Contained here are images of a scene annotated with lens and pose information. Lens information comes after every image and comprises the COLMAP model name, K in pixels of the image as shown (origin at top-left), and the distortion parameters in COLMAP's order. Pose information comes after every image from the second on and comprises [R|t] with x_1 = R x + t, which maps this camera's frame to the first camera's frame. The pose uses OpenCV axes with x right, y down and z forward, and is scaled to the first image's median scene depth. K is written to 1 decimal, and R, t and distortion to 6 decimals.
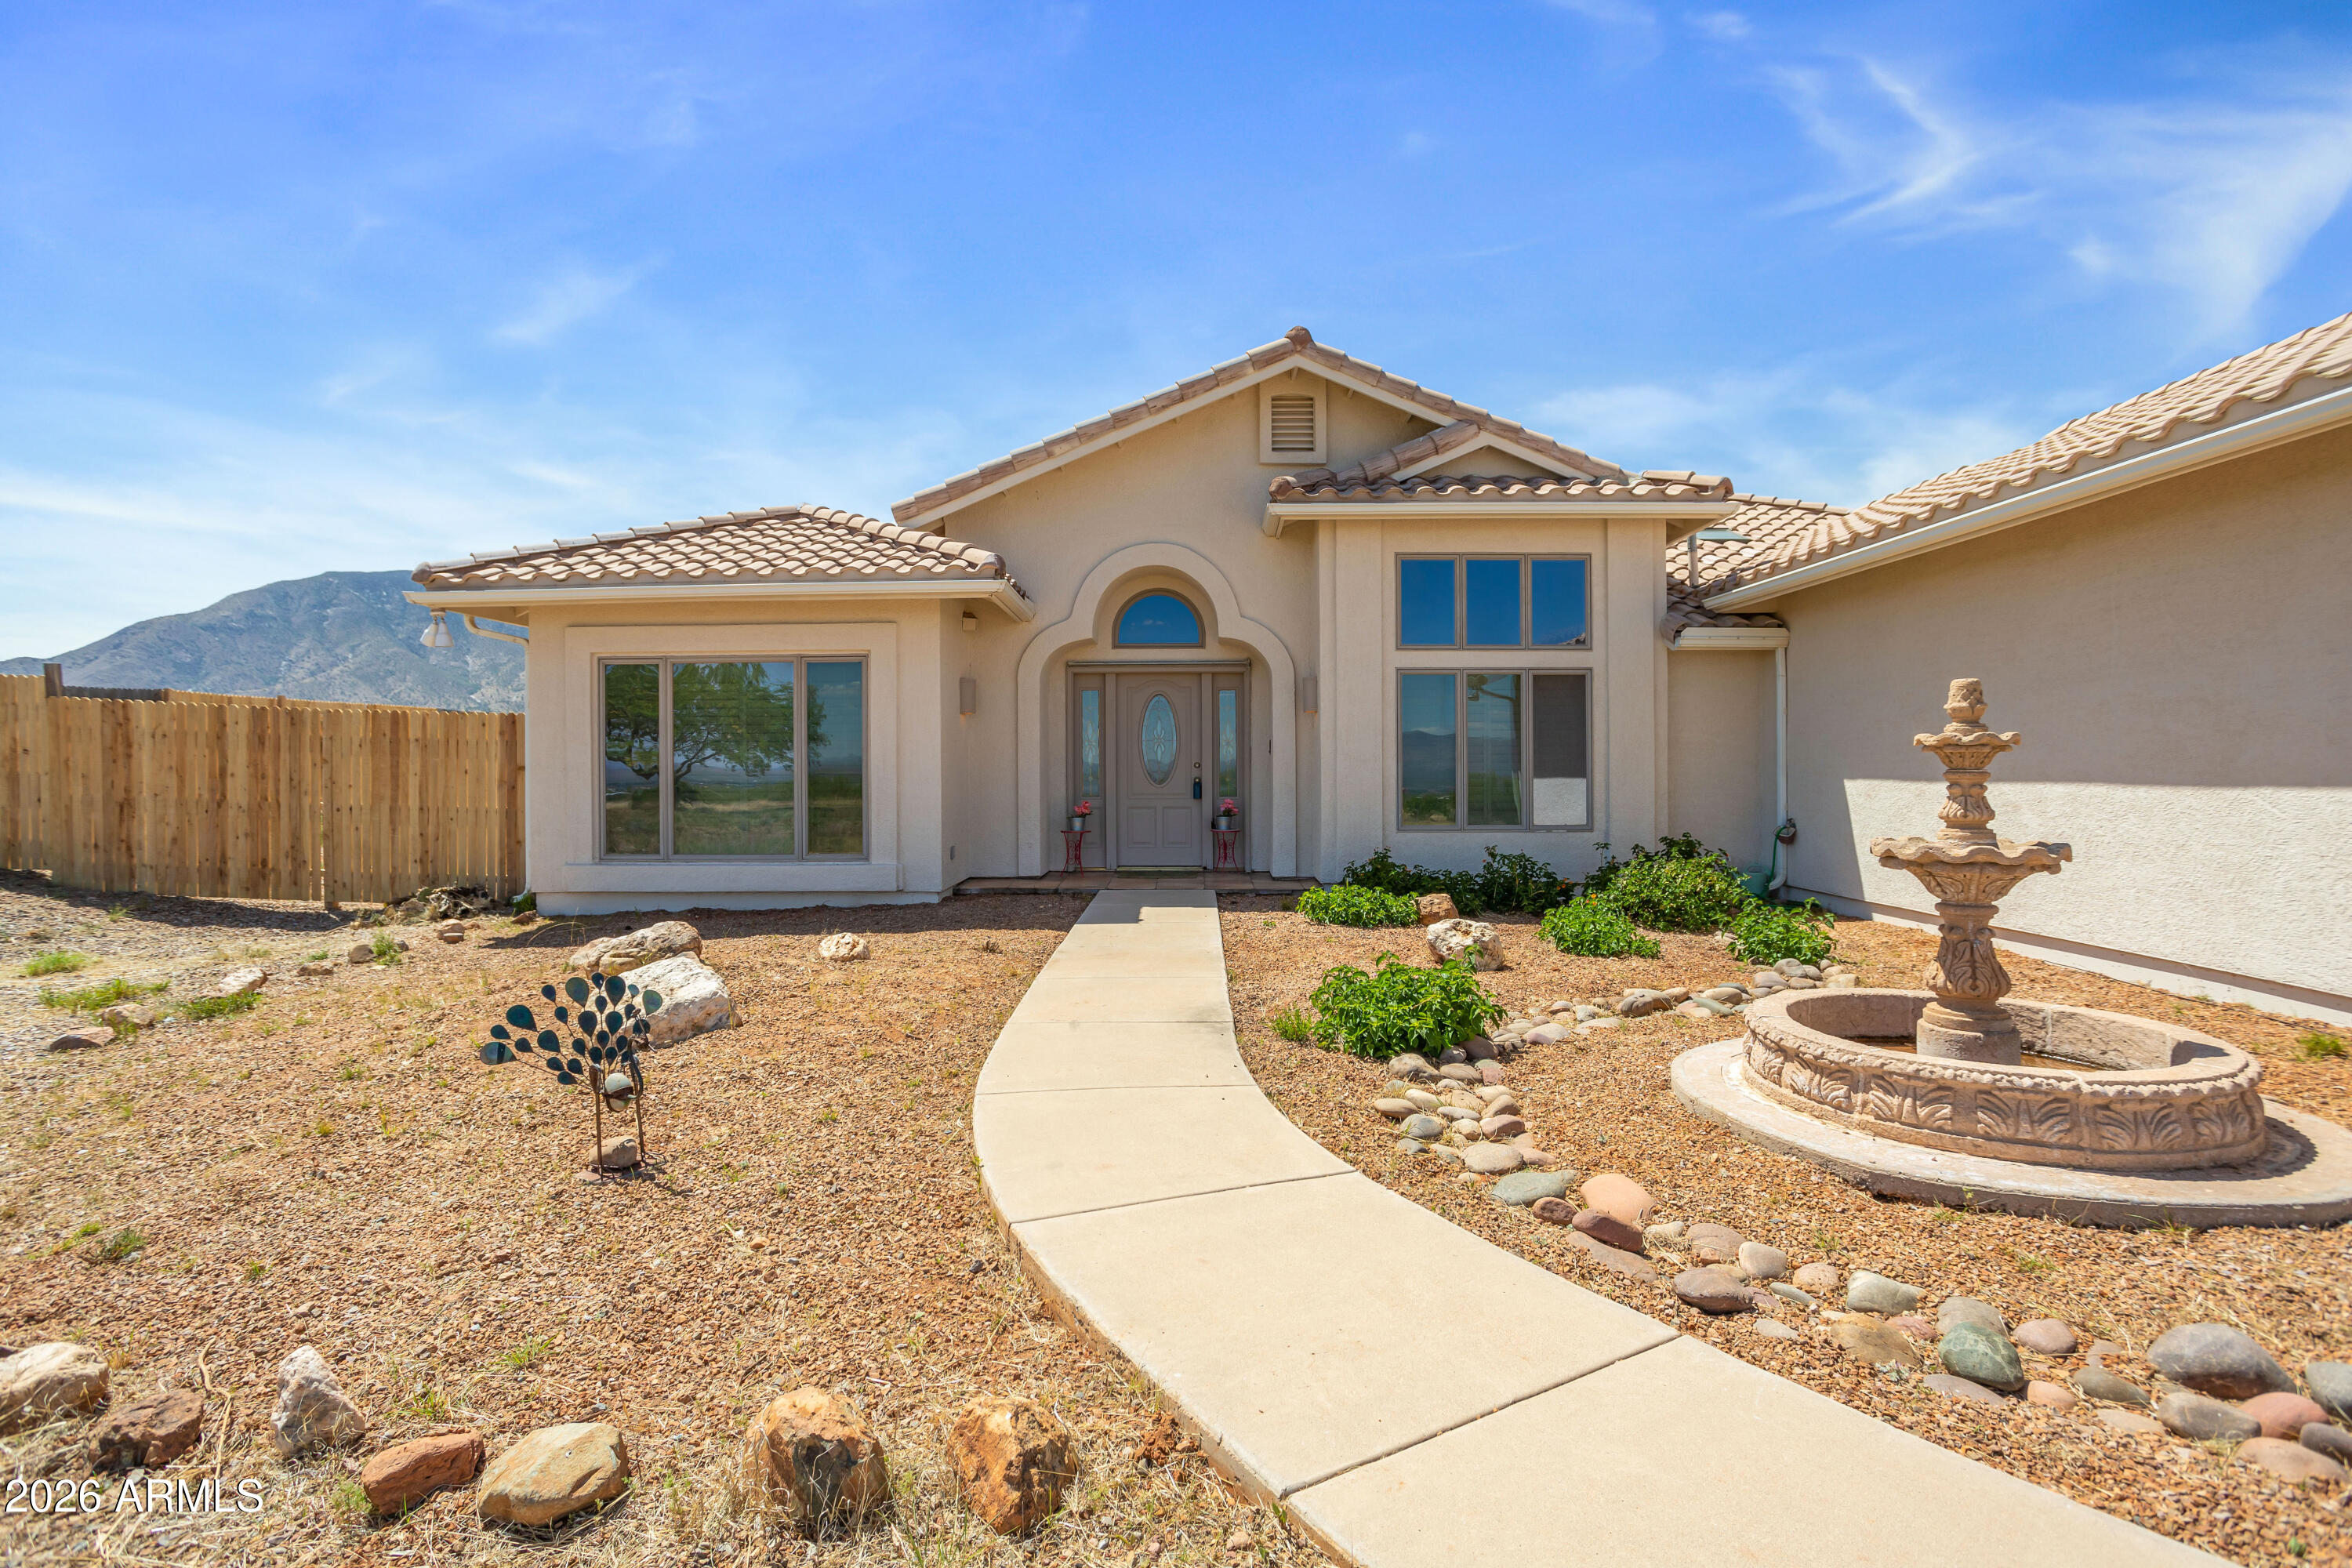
lens RADIAL K [[1133.5, 0, 1166.1], [0, 1133.5, 745.3], [0, 0, 1]] dist [-0.016605, 0.000884]
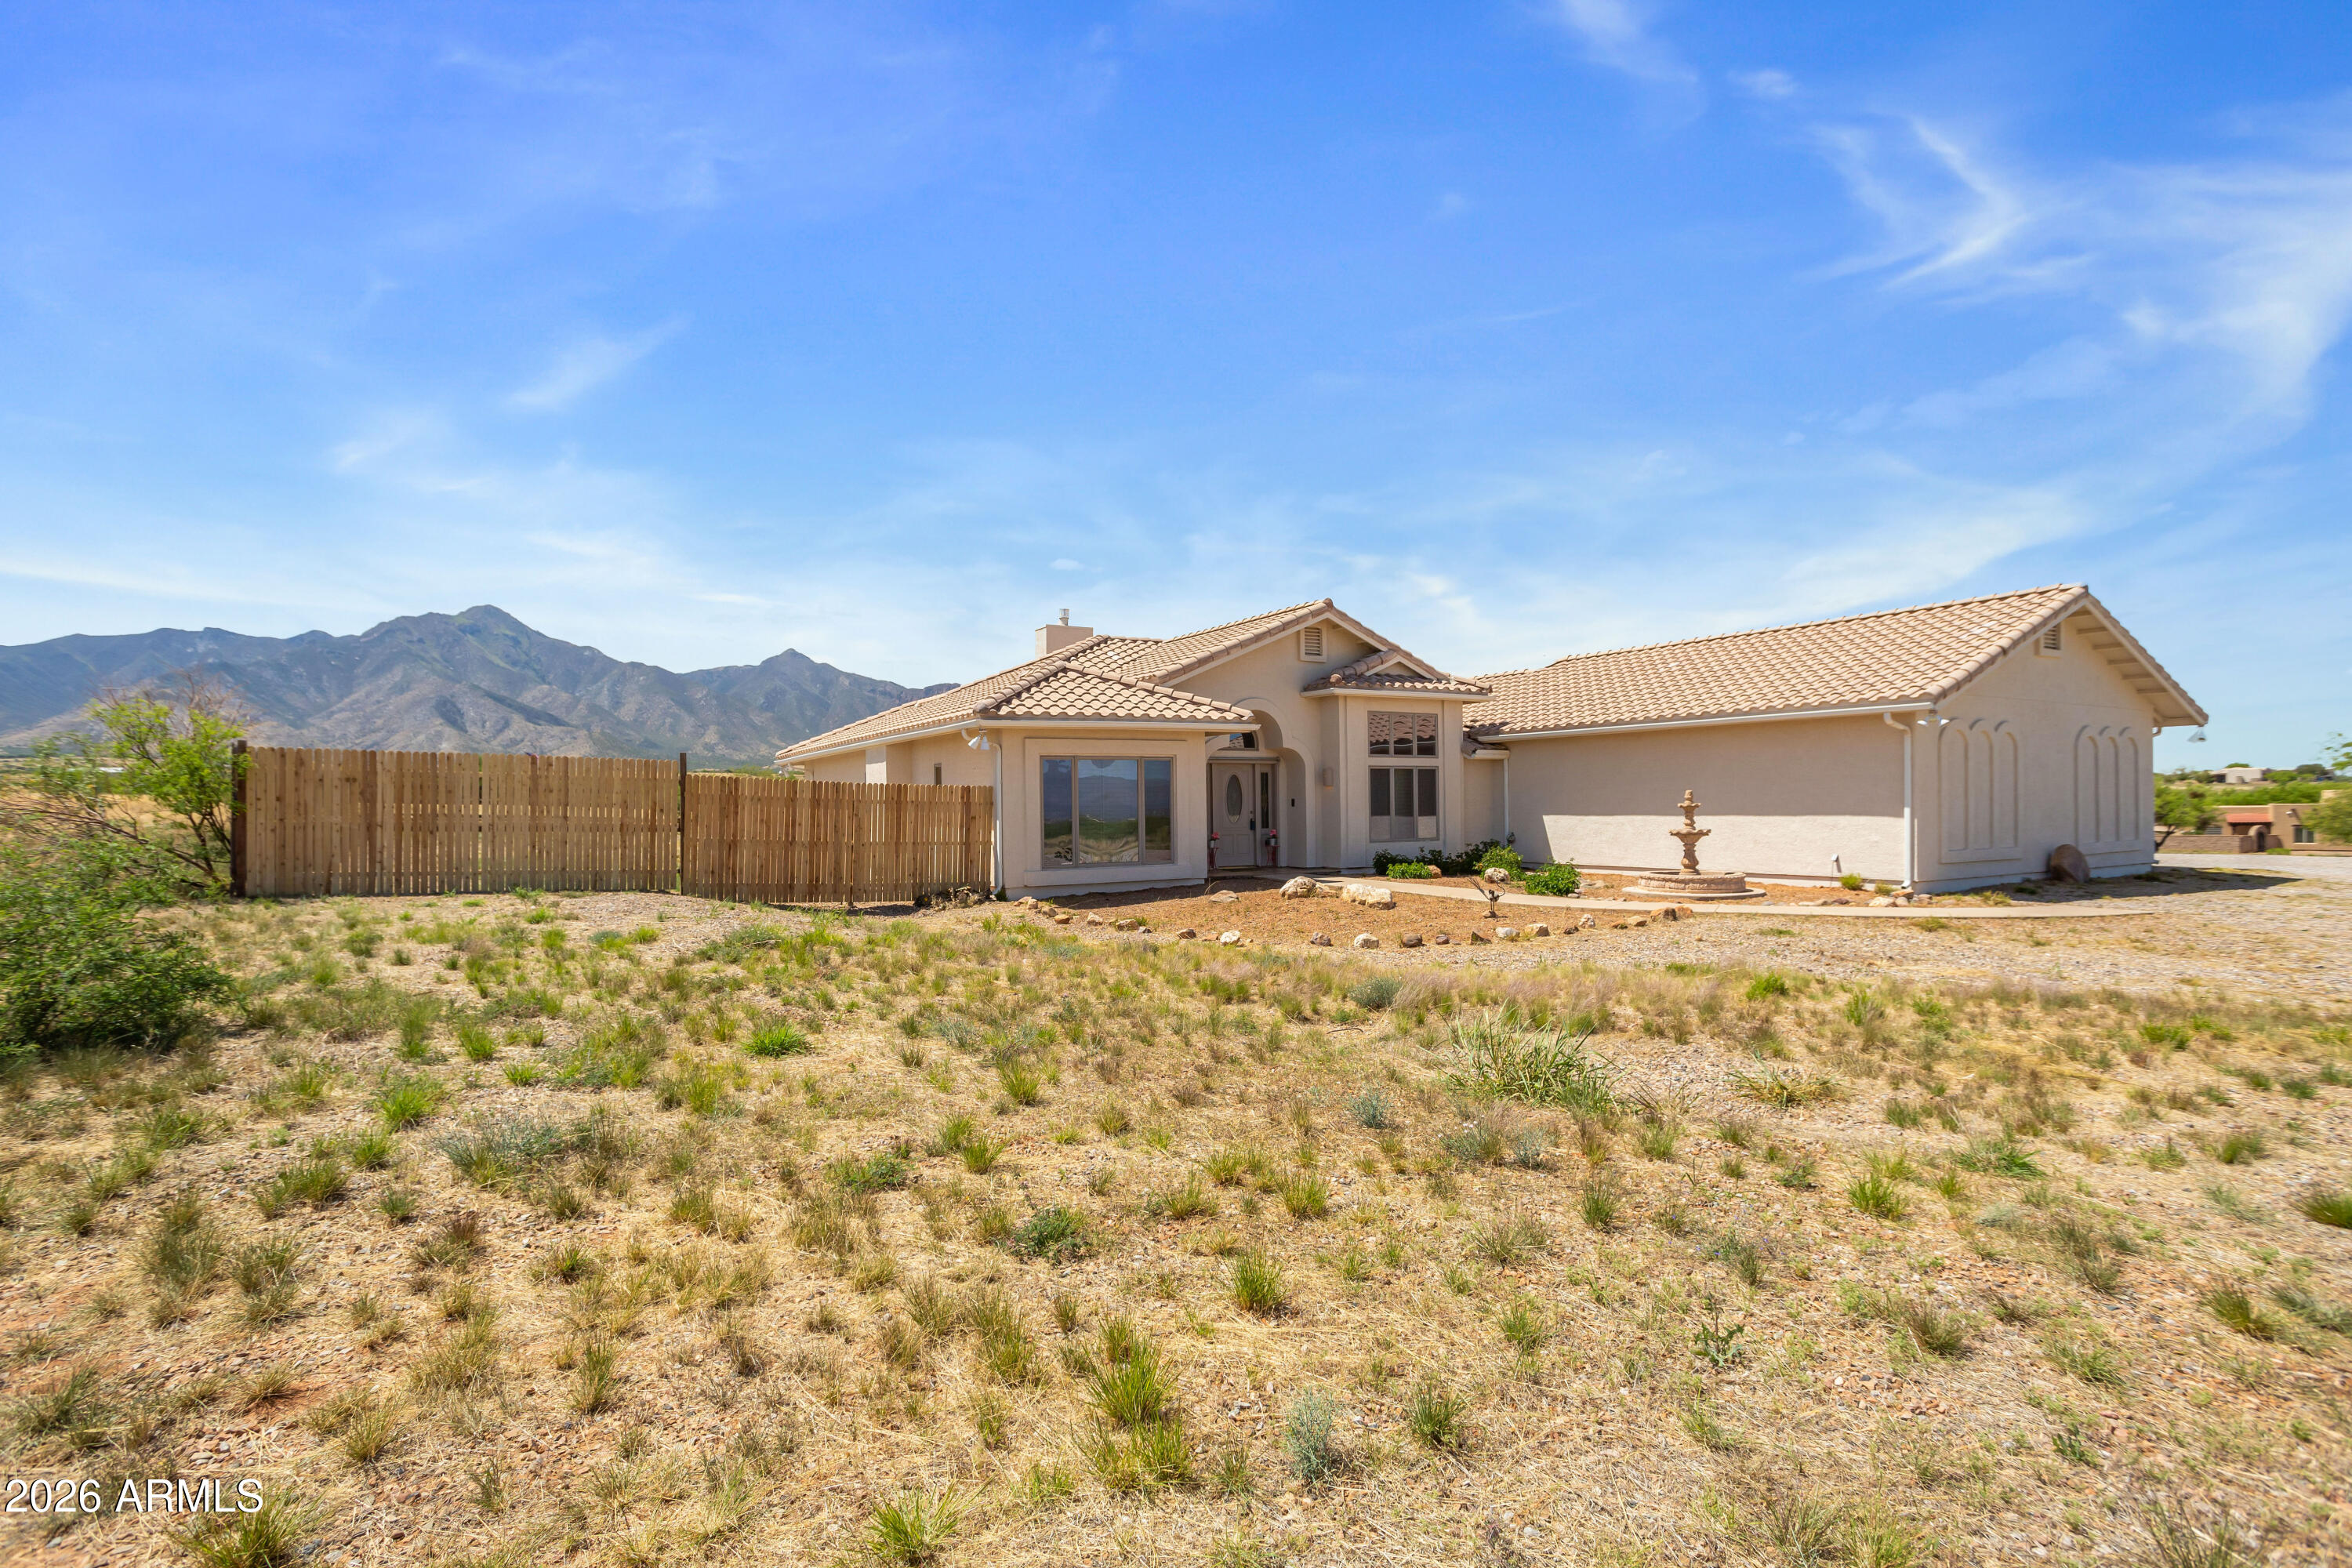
lens RADIAL K [[1133.5, 0, 1166.5], [0, 1133.5, 795.0], [0, 0, 1]] dist [-0.016605, 0.000884]
pose [[0.866178, -0.001665, 0.499732, -1.184699], [-0.001712, 0.999979, 0.006299, -0.026044], [-0.499732, -0.006312, 0.866157, -0.647272]]
